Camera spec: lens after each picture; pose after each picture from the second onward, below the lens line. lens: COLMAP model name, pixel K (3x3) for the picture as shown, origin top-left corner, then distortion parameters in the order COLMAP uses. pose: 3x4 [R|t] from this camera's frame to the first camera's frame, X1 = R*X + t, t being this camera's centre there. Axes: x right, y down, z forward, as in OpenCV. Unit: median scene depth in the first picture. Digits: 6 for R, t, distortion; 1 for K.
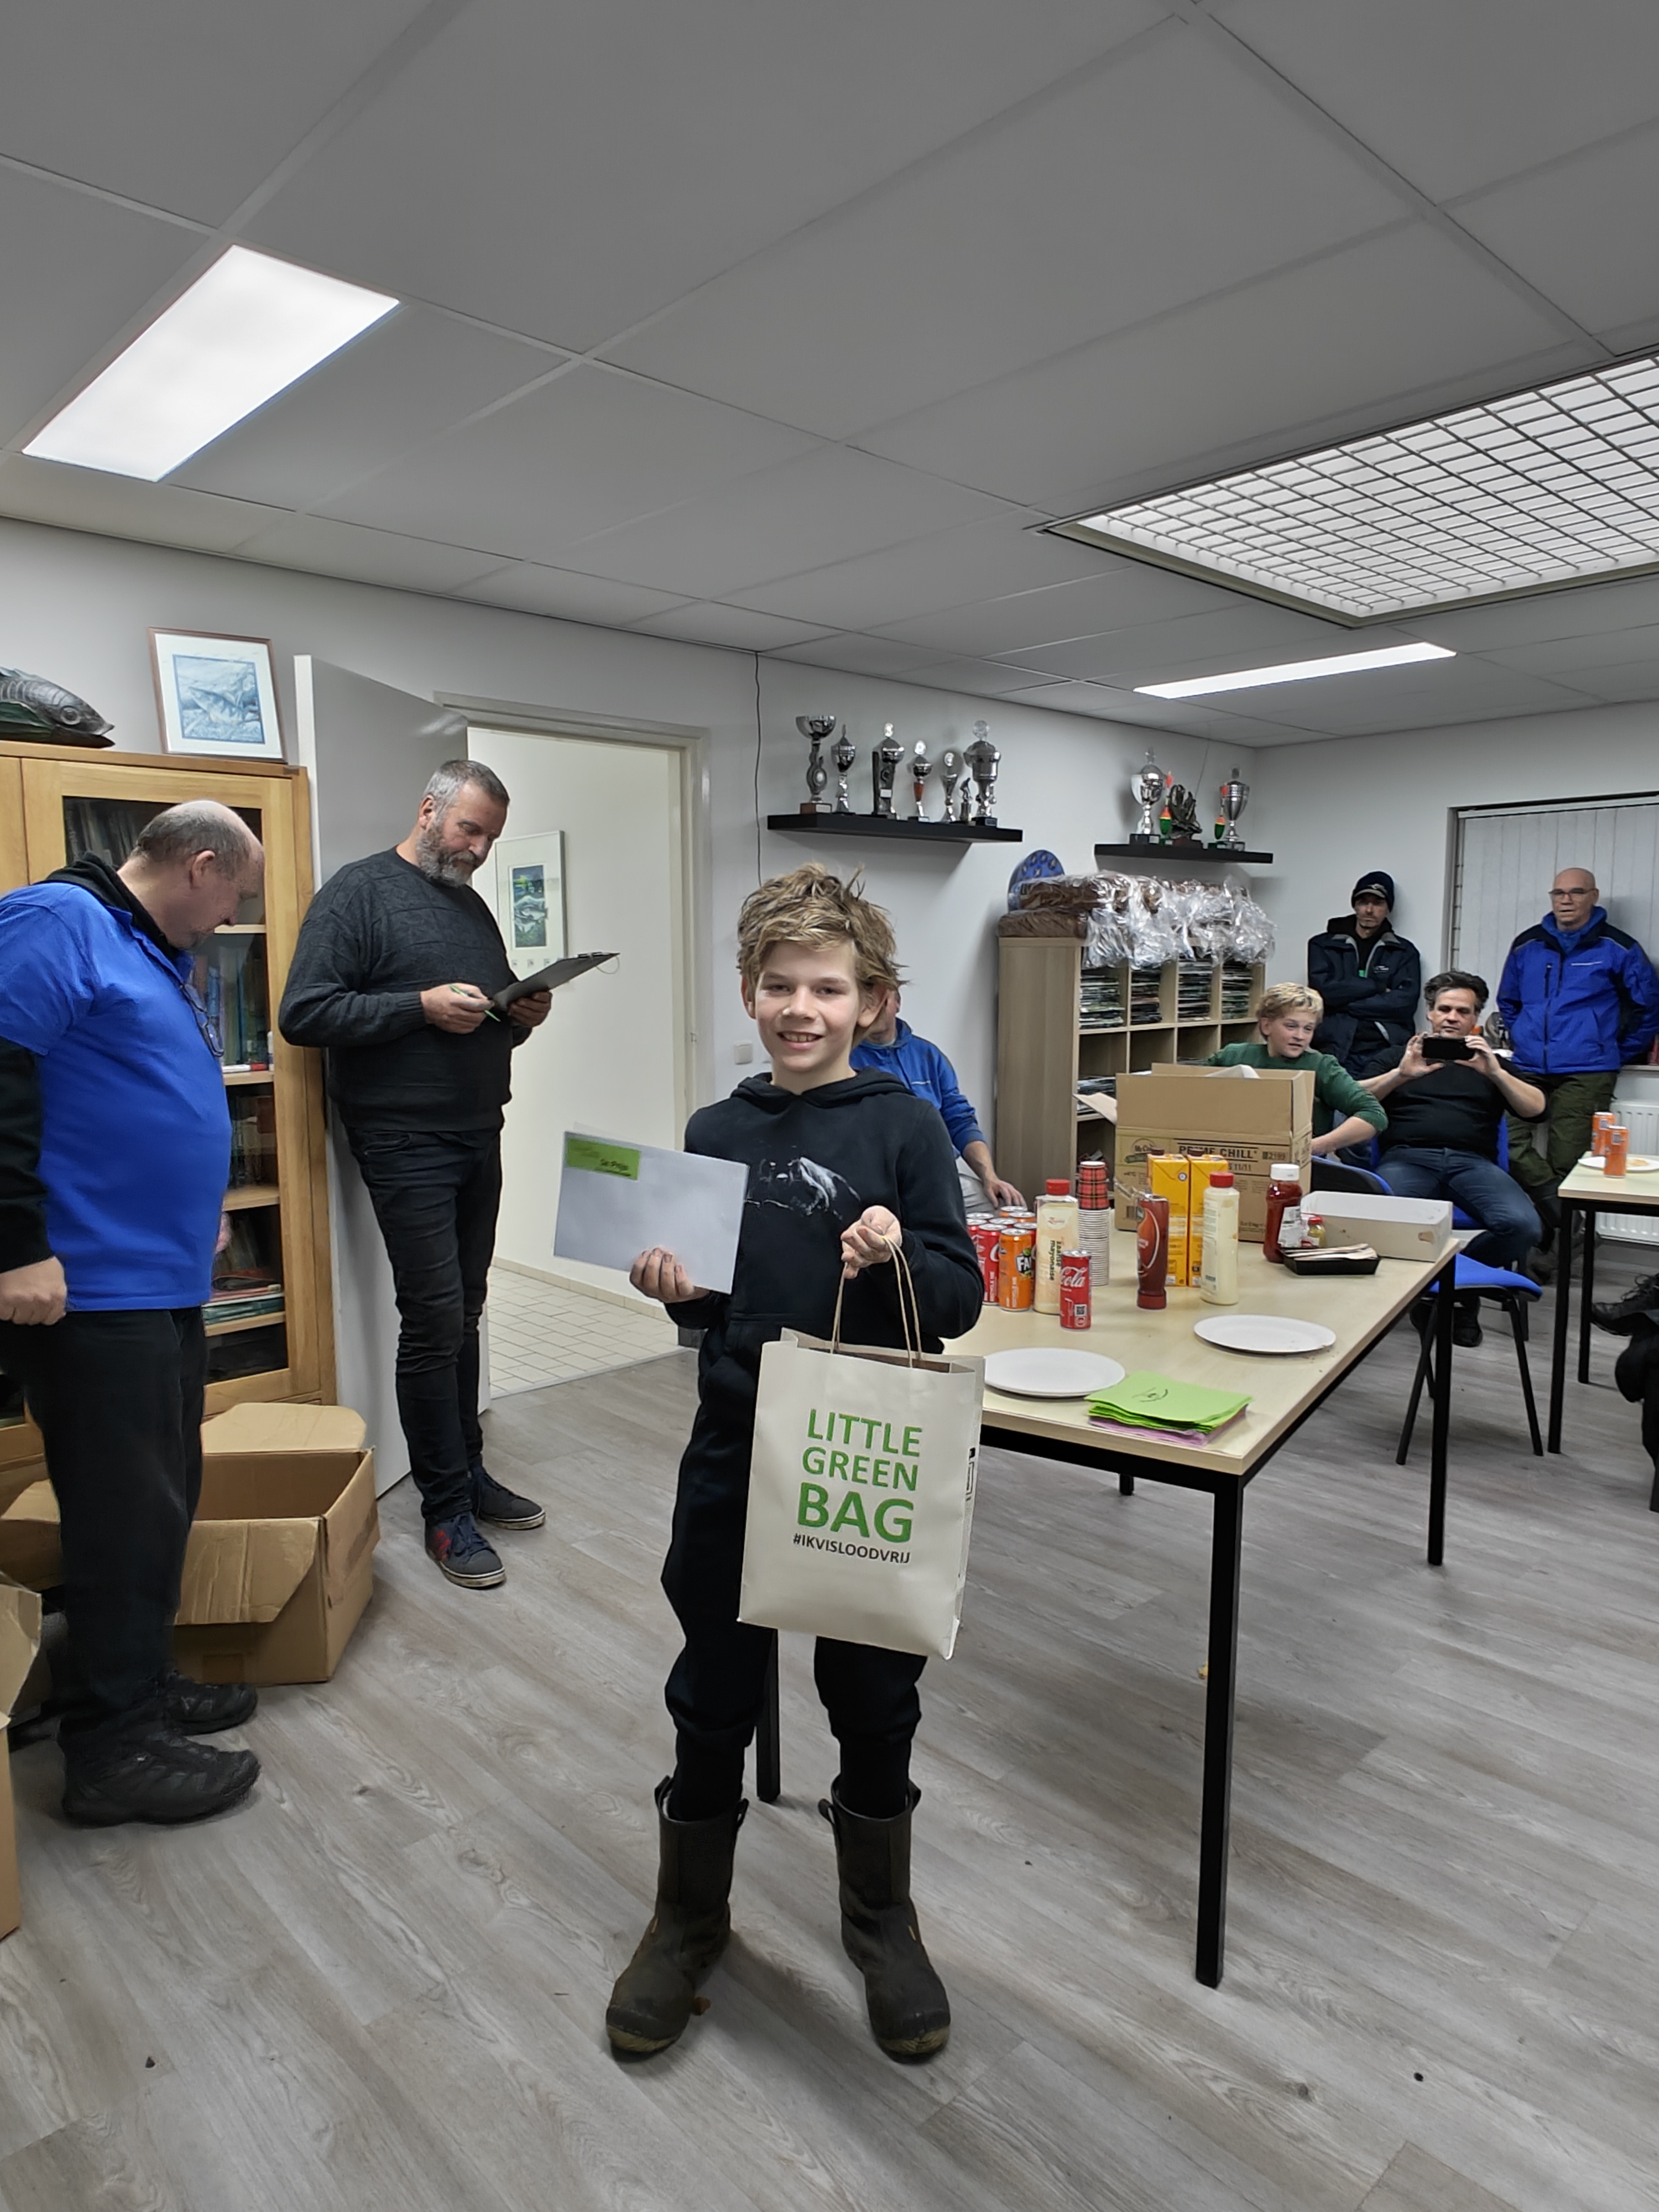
lens RADIAL K [[1396.6, 0, 833.8], [0, 1396.6, 1106.2], [0, 0, 1]] dist [-0.004797, 0.002377]
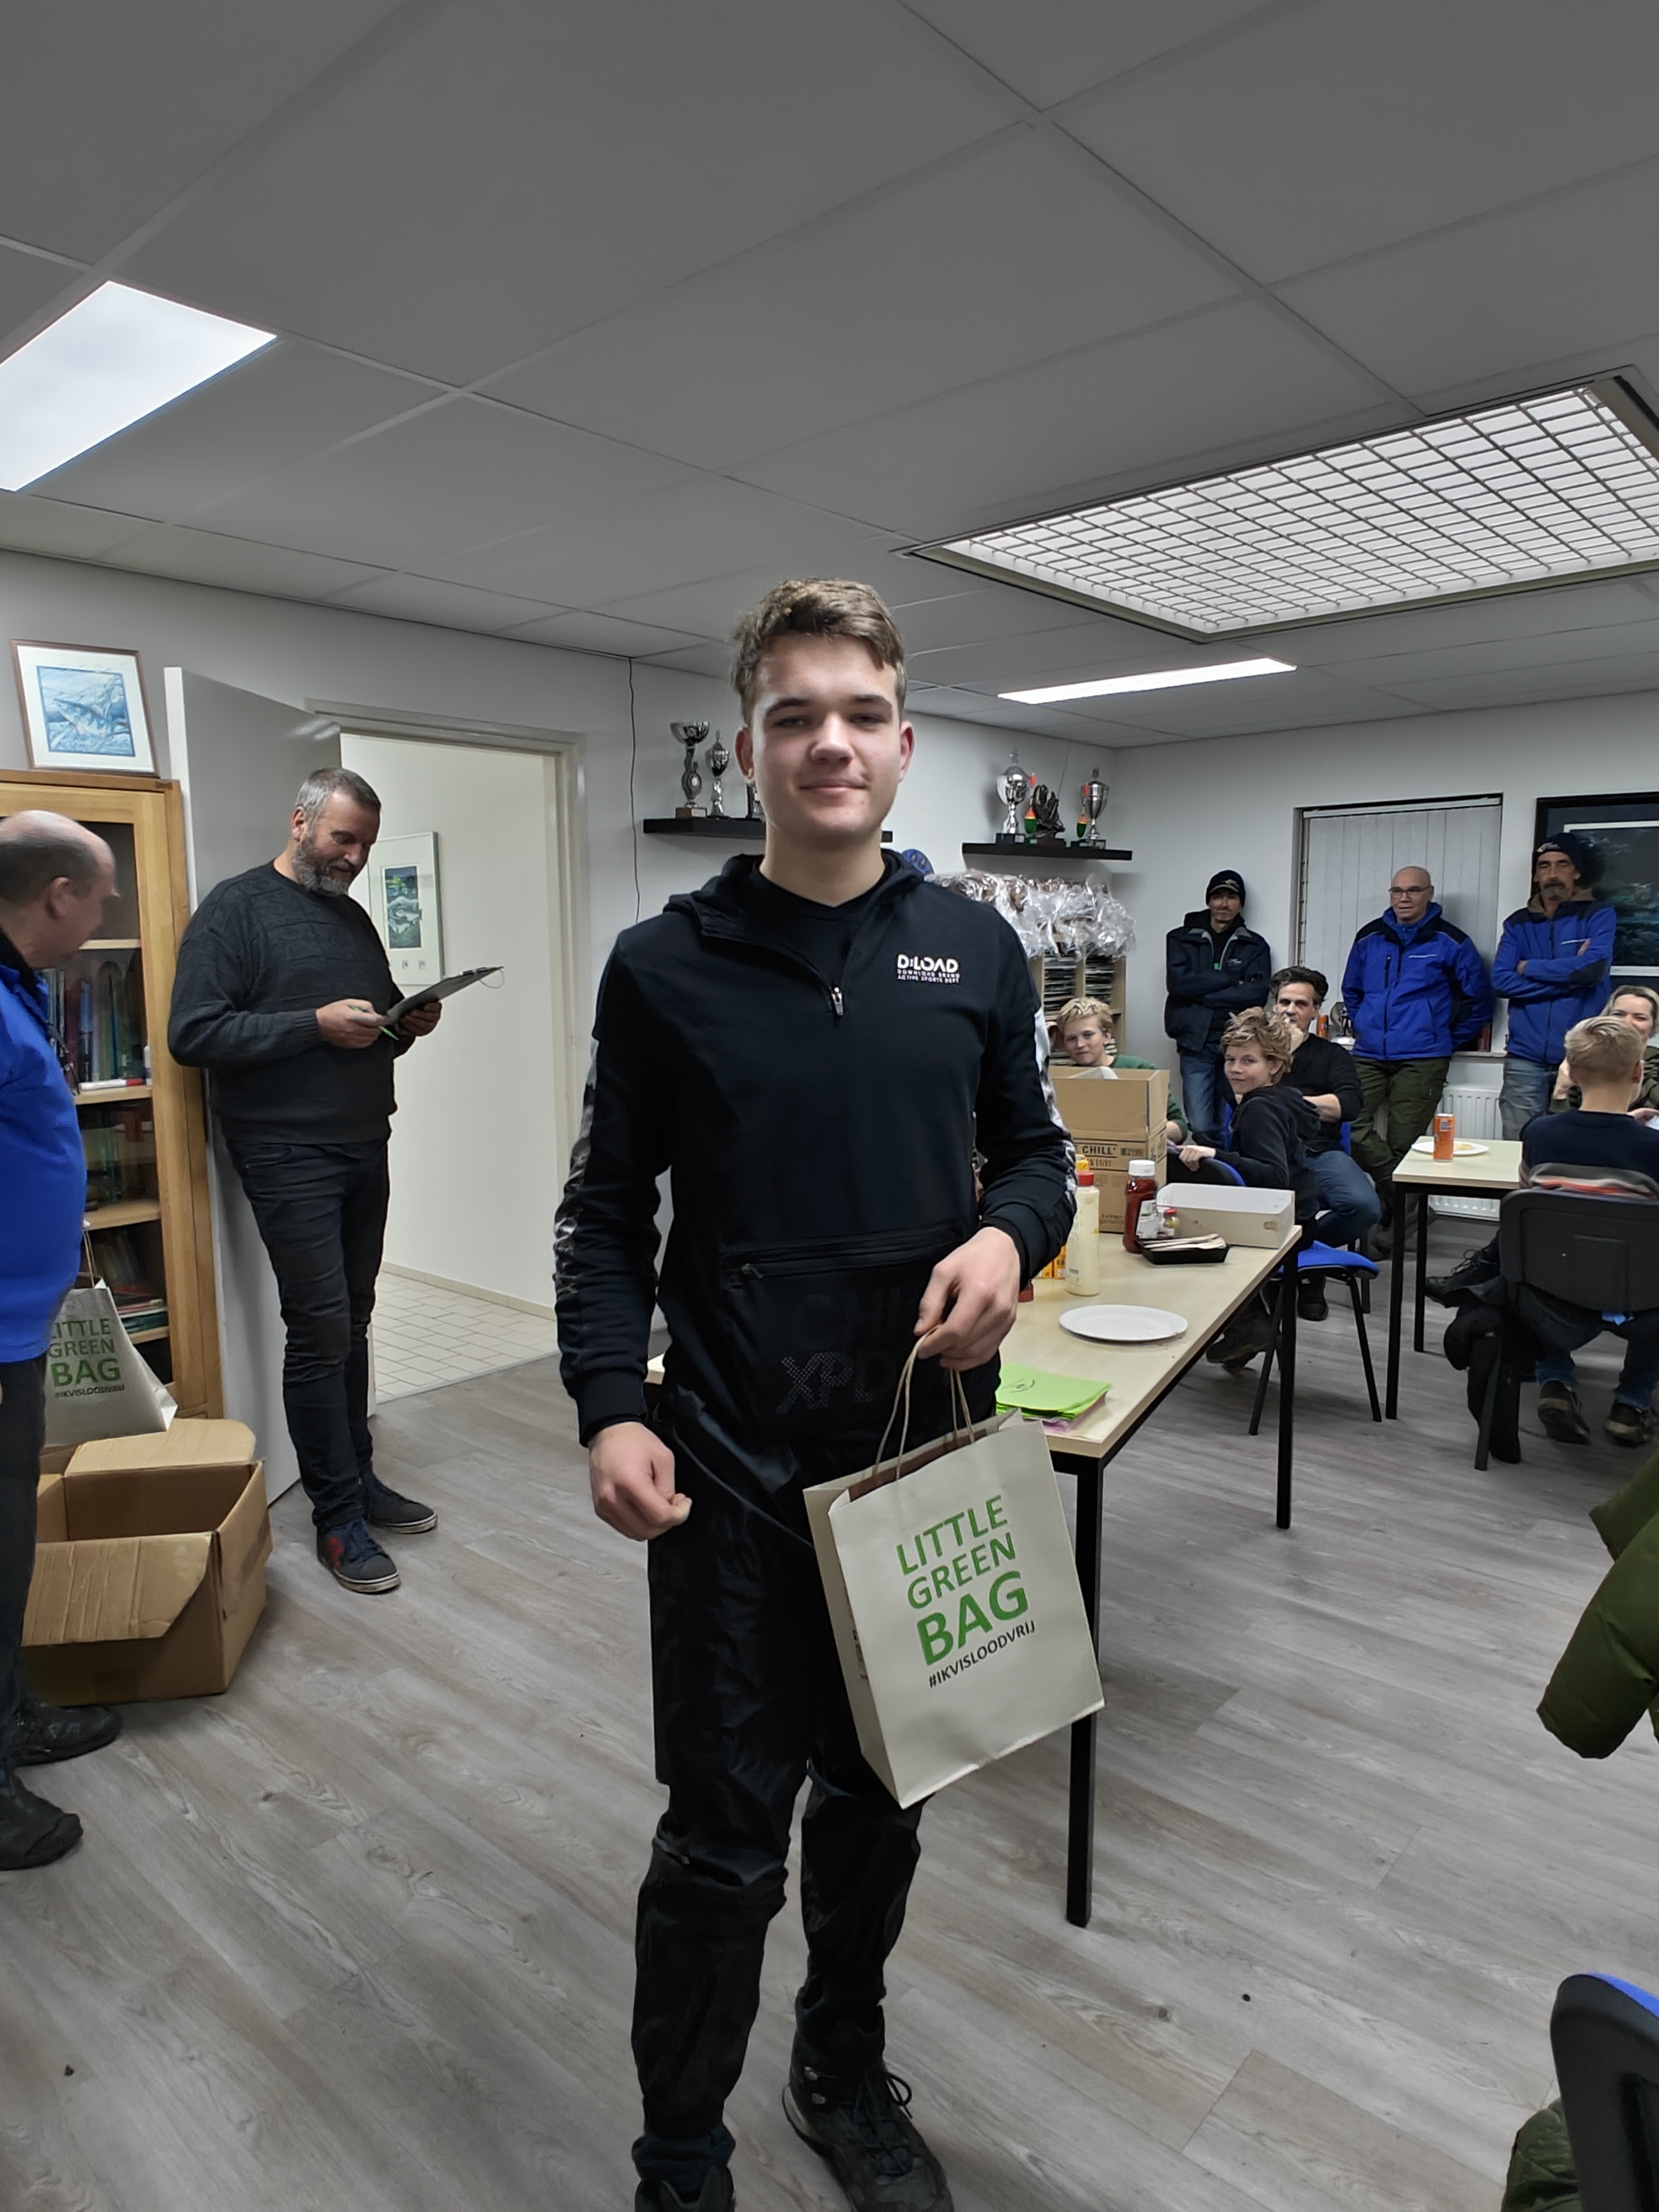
lens RADIAL K [[1396.1, 0, 837.4], [0, 1396.1, 1106.0], [0, 0, 1]] dist [-0.001733, -0.000331]
pose [[0.995684, -0.016749, 0.091283, -0.004591], [0.015606, 0.999791, 0.013229, -0.016331], [-0.091486, -0.011748, 0.995737, -0.036656]]
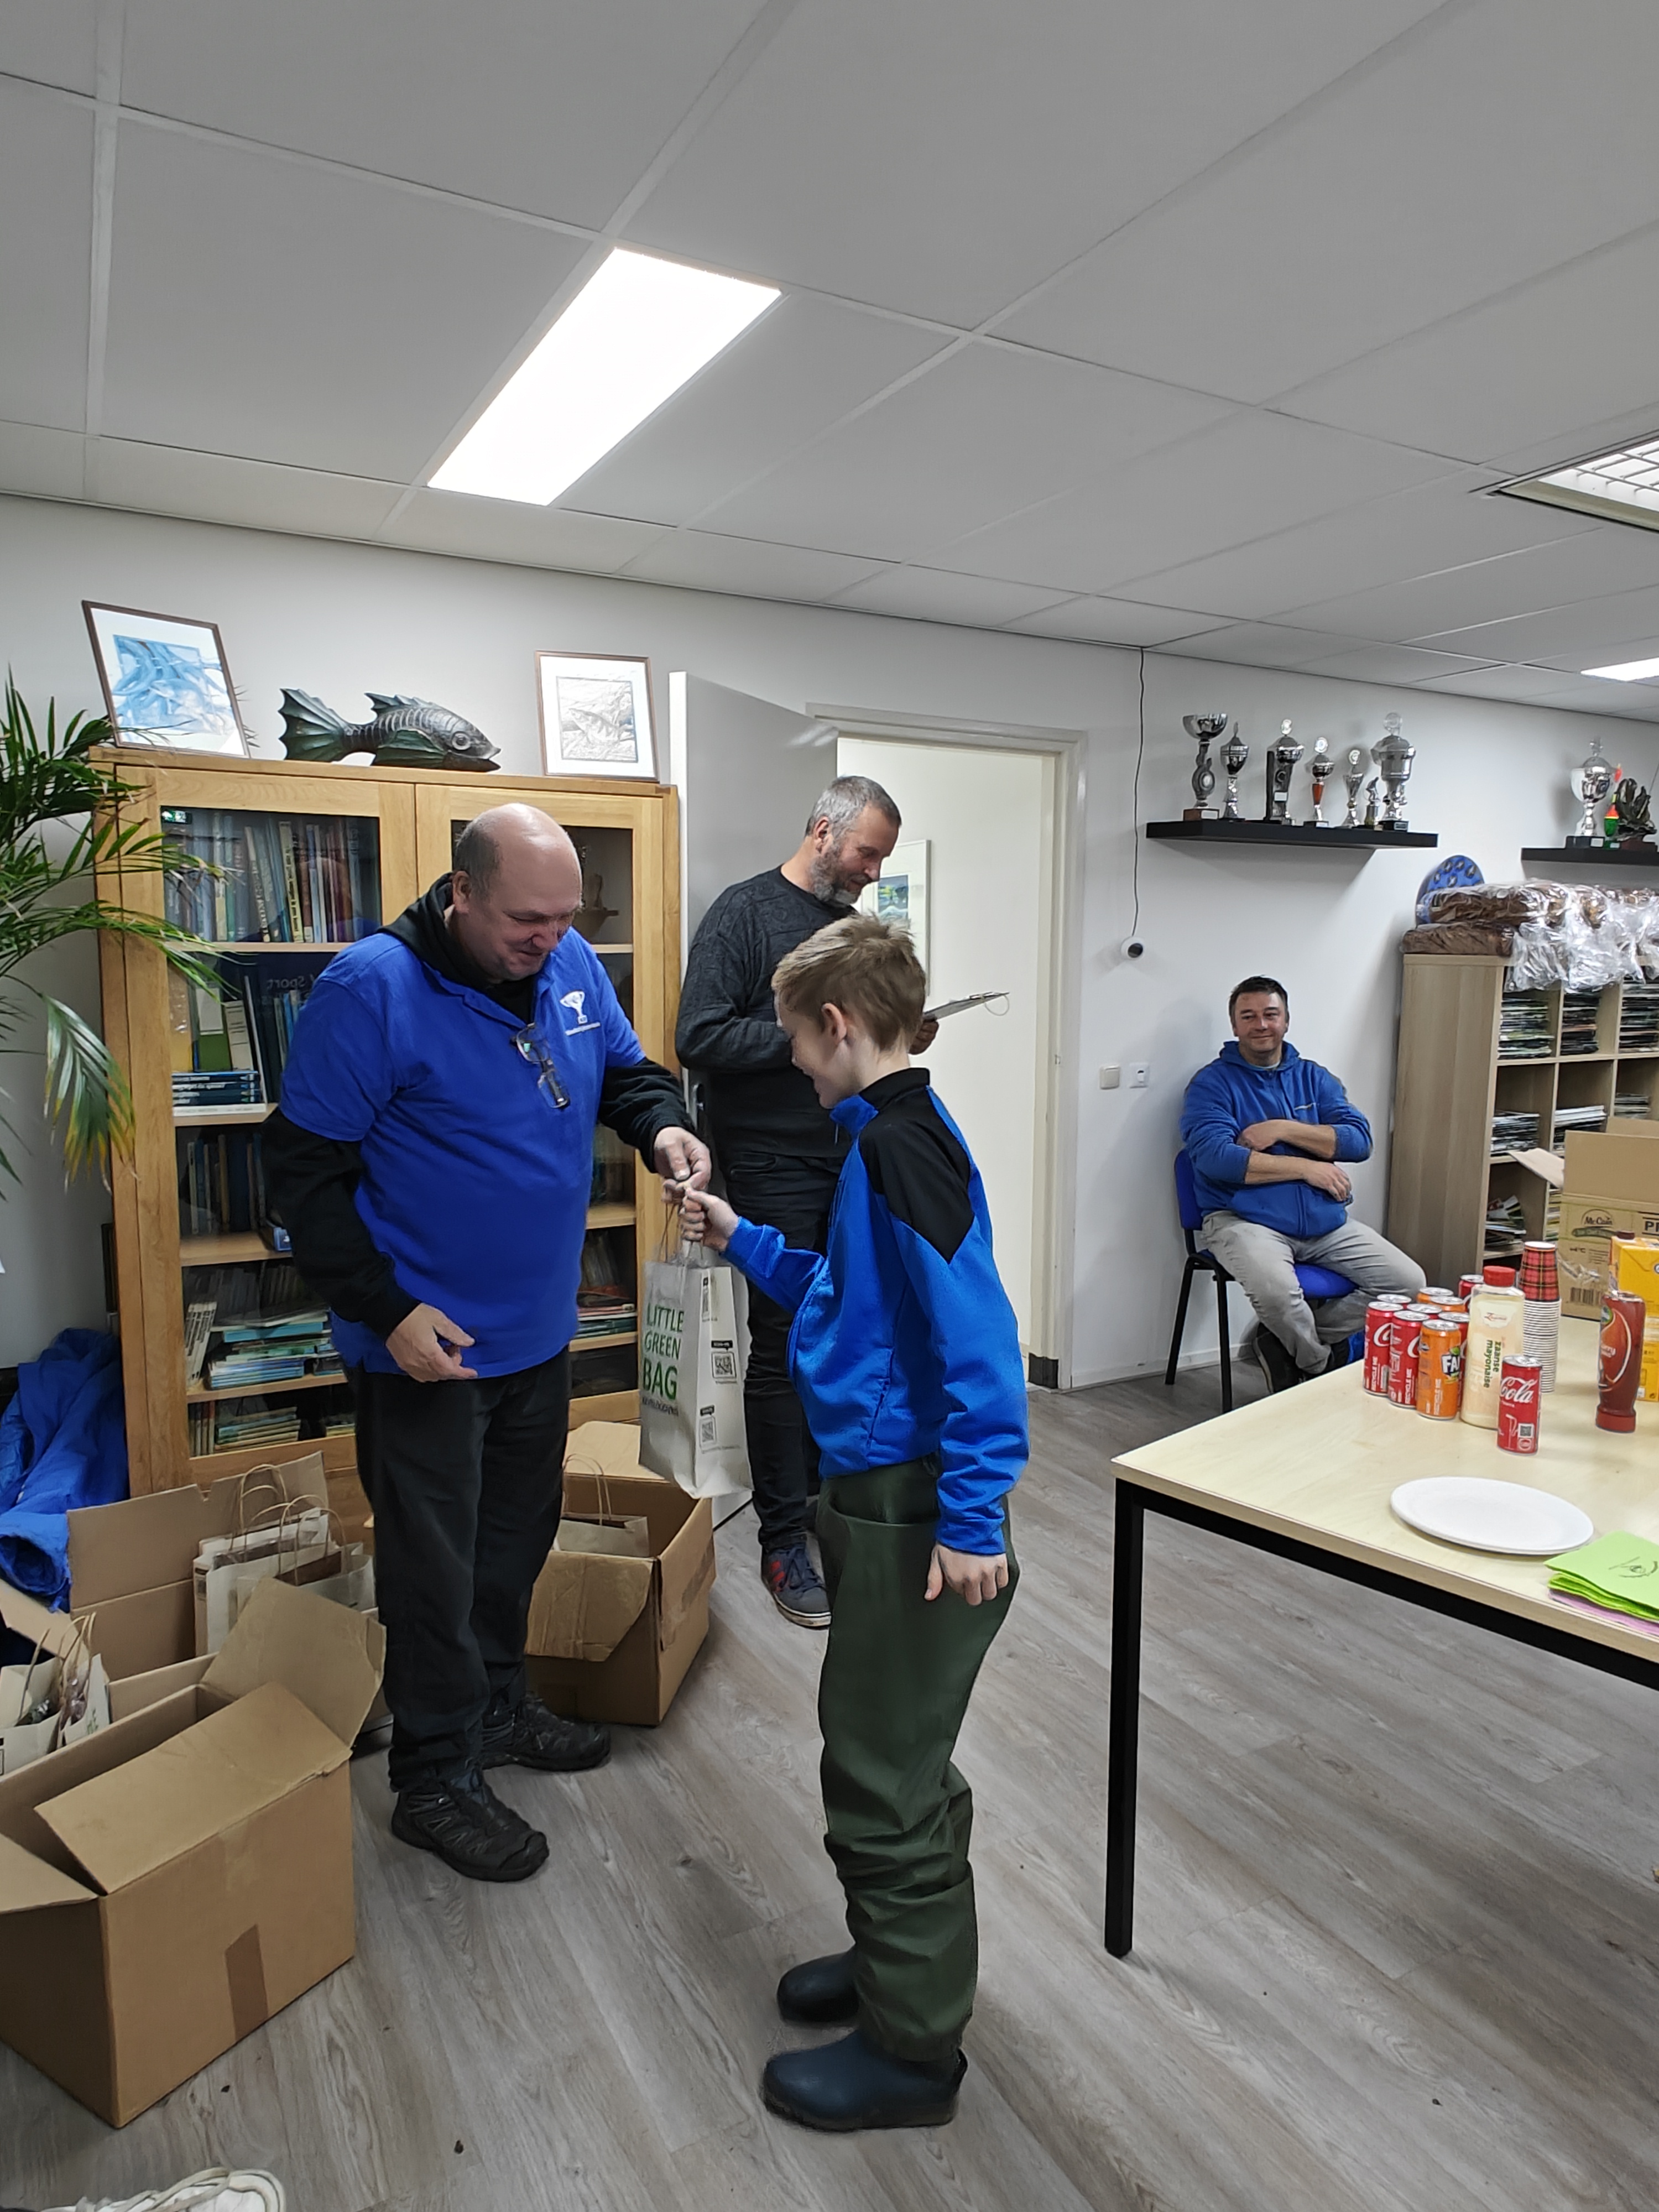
lens RADIAL K [[1388.6, 0, 829.5], [0, 1388.6, 1106.0], [0, 0, 1]] dist [-0.006584, 0.002982]
pose [[0.966770, 0.038656, -0.252707, -0.016040], [-0.037994, 0.999250, 0.007499, -0.027004], [0.252807, 0.002351, 0.967514, 0.075516]]
